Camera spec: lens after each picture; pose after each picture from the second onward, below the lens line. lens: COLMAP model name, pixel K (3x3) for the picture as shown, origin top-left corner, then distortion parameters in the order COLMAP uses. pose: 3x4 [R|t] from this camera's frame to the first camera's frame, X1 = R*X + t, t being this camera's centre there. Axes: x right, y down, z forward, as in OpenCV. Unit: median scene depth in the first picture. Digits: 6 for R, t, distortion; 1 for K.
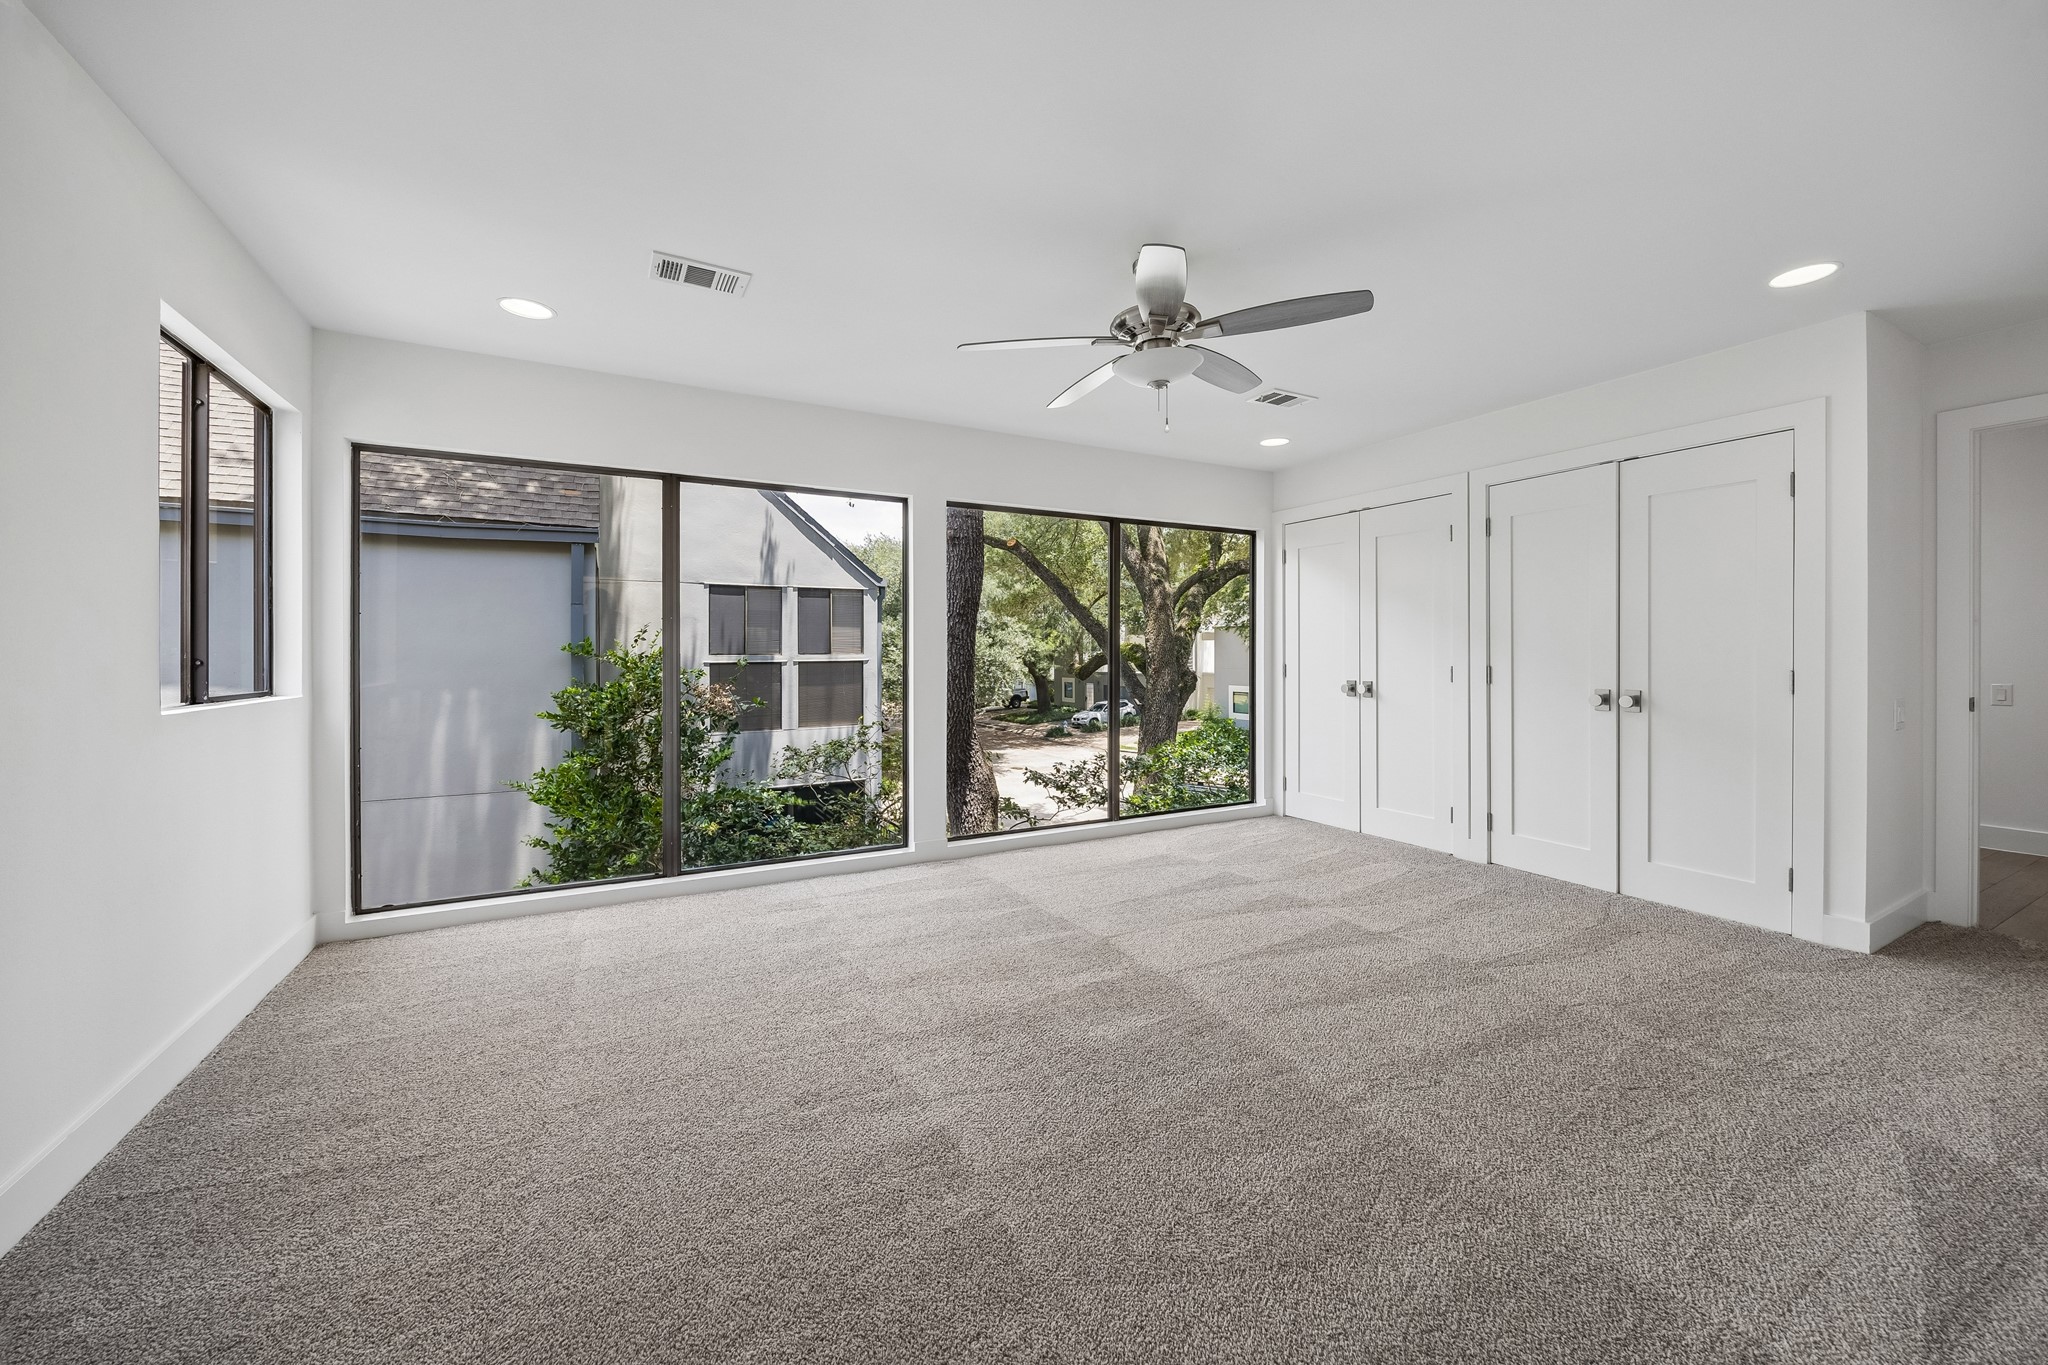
lens RADIAL K [[779.7, 0, 1040.3], [0, 779.7, 673.1], [0, 0, 1]] dist [-0.006431, 0.000280]
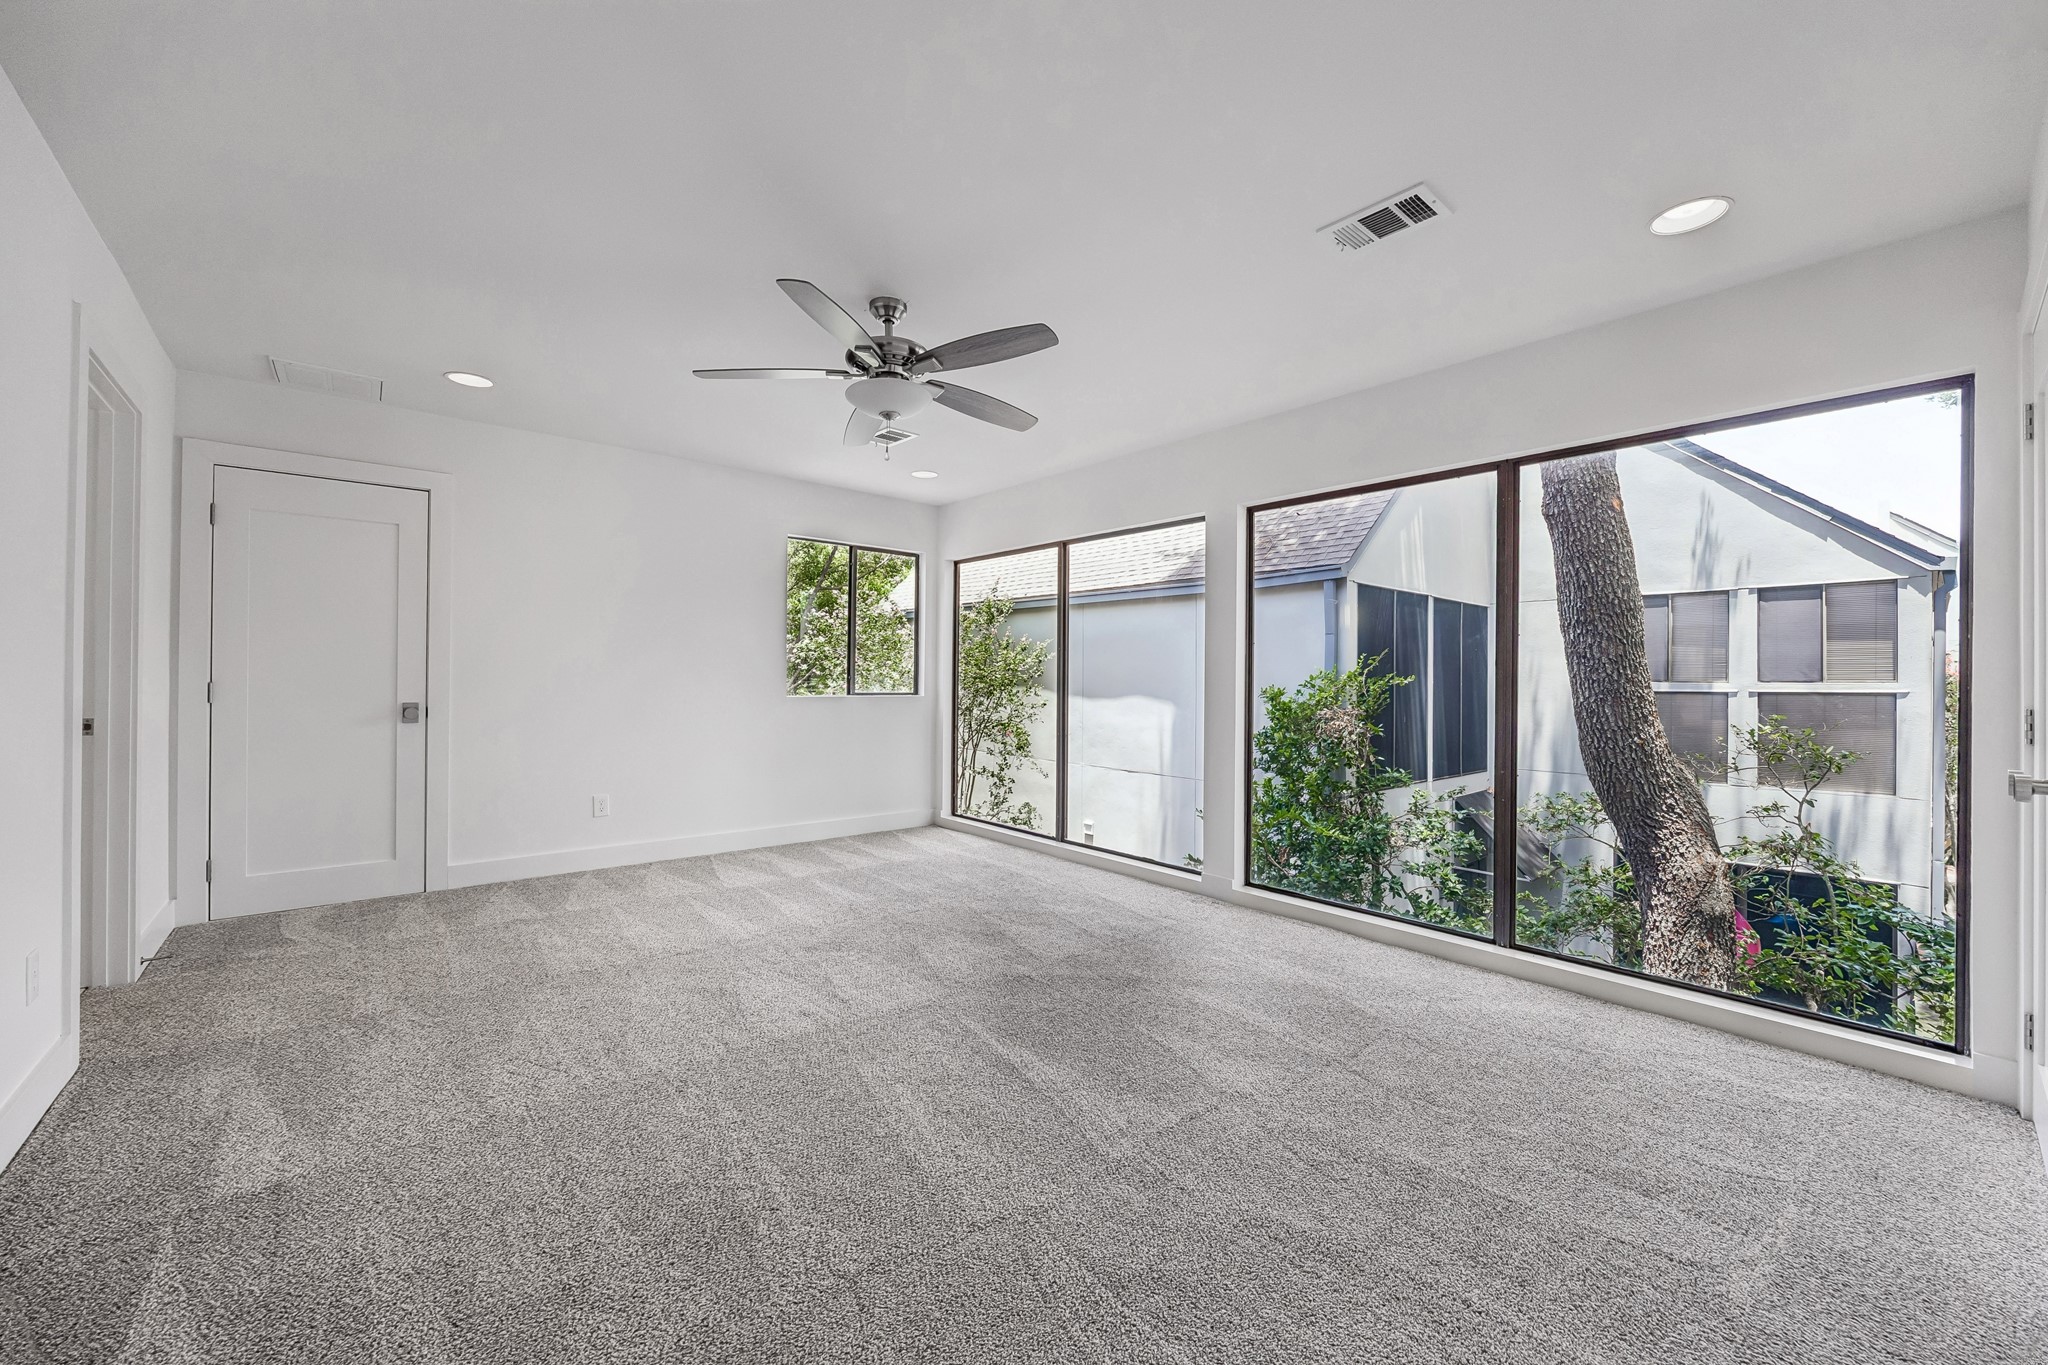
lens RADIAL K [[779.7, 0, 1040.3], [0, 779.7, 673.1], [0, 0, 1]] dist [-0.006431, 0.000280]
pose [[0.212906, 0.002390, -0.977070, 0.239061], [-0.029833, 0.999547, -0.004055, -0.010265], [0.976617, 0.030013, 0.212881, 0.220630]]
